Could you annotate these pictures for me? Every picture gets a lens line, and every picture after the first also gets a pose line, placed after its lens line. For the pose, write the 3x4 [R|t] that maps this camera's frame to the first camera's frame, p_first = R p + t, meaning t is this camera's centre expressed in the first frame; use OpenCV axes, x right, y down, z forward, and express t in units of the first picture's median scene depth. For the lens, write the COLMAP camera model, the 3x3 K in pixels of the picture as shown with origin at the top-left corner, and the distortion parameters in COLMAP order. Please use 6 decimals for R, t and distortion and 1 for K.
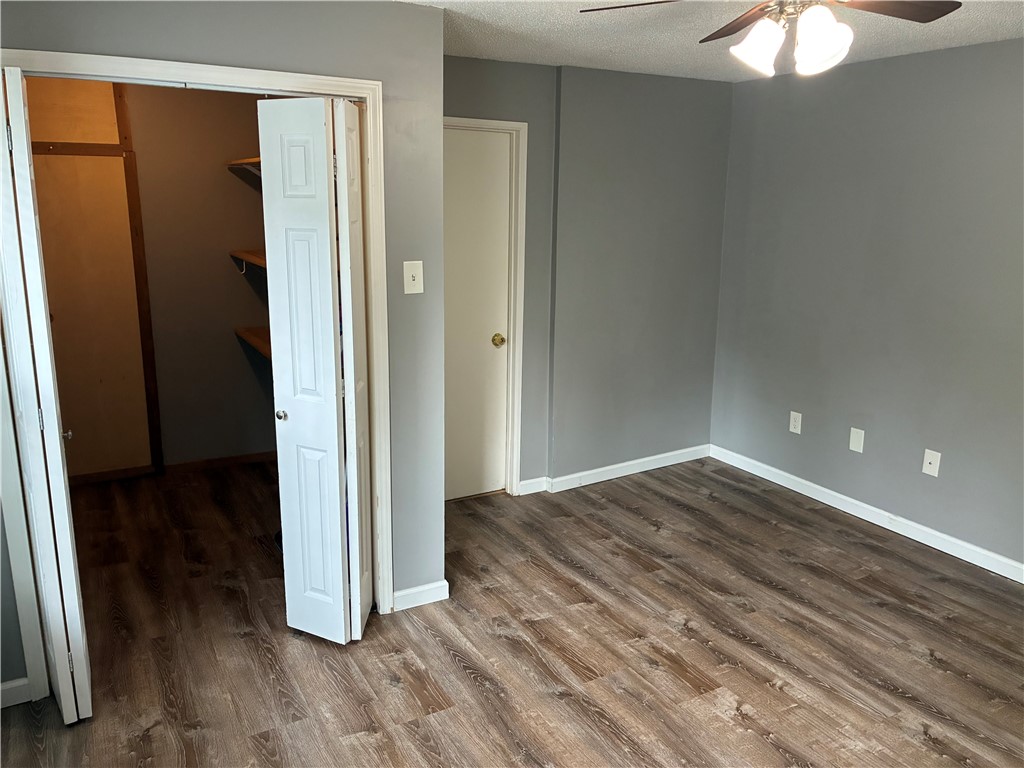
lens RADIAL K [[784.1, 0, 505.5], [0, 784.1, 377.3], [0, 0, 1]] dist [0.050359, -0.064389]
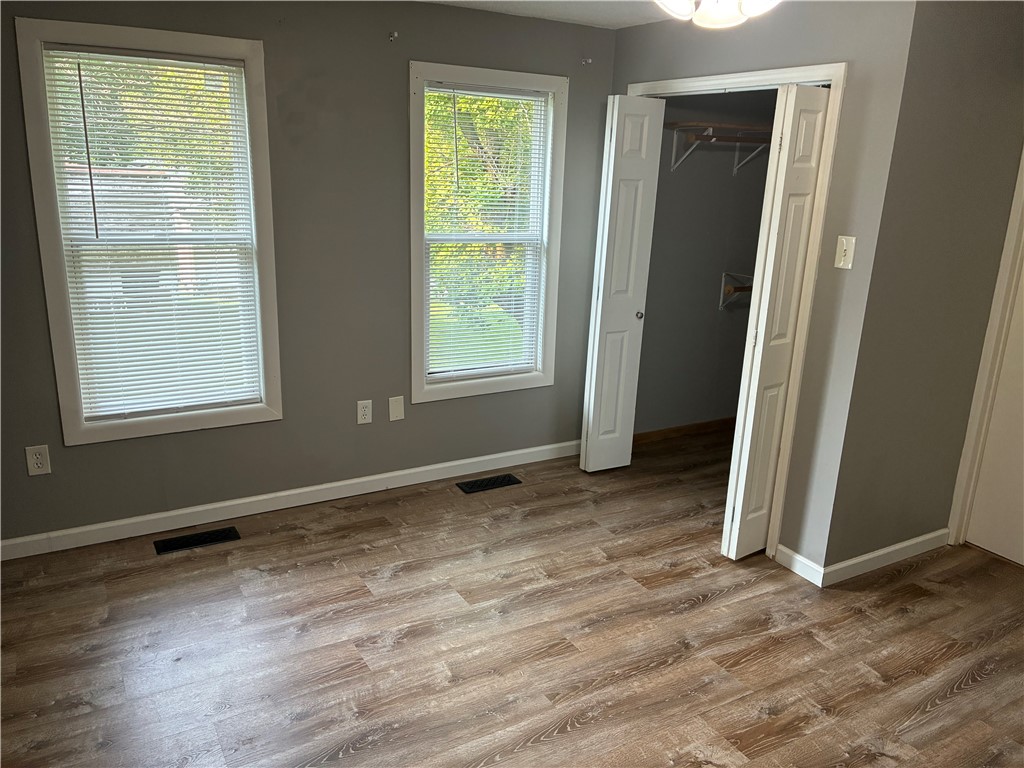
lens RADIAL K [[784.1, 0, 505.5], [0, 784.1, 377.3], [0, 0, 1]] dist [0.050359, -0.064389]
pose [[0.007365, 0.254720, -0.966987, 0.969175], [-0.258382, 0.934659, 0.244237, -0.122027], [0.966015, 0.248053, 0.072699, 0.584576]]
